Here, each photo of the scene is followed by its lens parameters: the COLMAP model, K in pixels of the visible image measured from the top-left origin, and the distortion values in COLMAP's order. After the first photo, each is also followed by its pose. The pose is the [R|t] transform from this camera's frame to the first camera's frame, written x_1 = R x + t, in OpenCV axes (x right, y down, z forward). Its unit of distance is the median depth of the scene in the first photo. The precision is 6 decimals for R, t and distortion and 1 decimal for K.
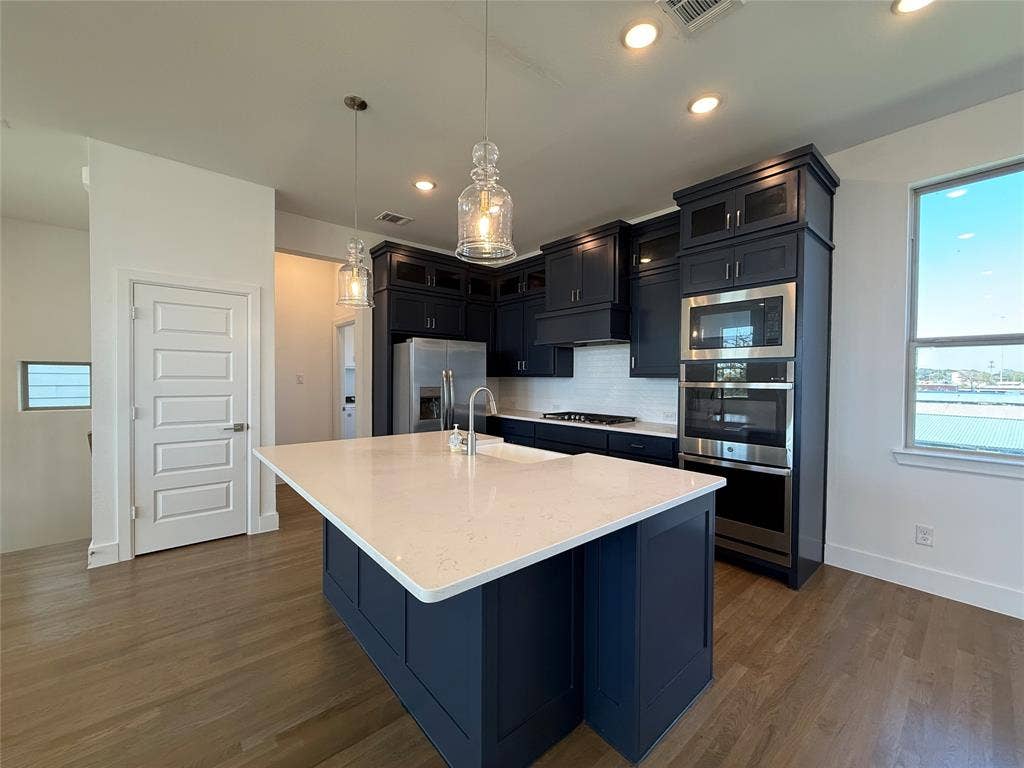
lens RADIAL K [[407.3, 0, 513.1], [0, 407.3, 382.1], [0, 0, 1]] dist [0.000309, 0.000555]
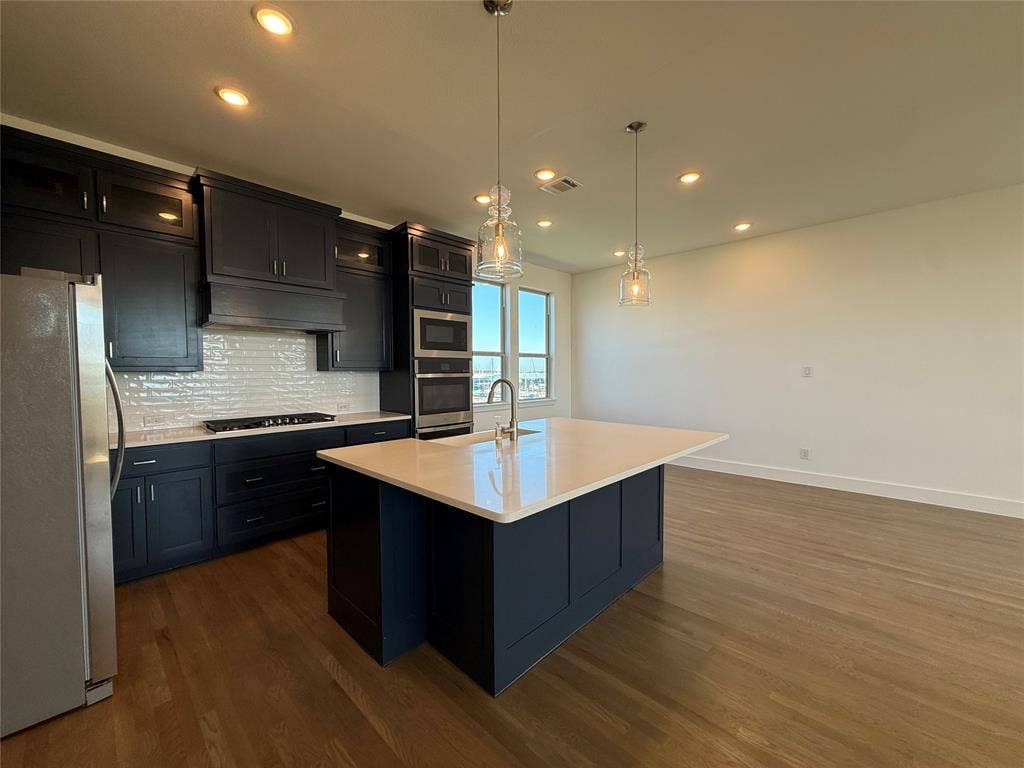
lens RADIAL K [[407.3, 0, 512.7], [0, 407.3, 385.5], [0, 0, 1]] dist [0.000309, 0.000555]
pose [[-0.100439, -0.036841, 0.994261, -0.894658], [0.019564, 0.999048, 0.038995, -0.008138], [-0.994751, 0.023369, -0.099622, 0.829049]]
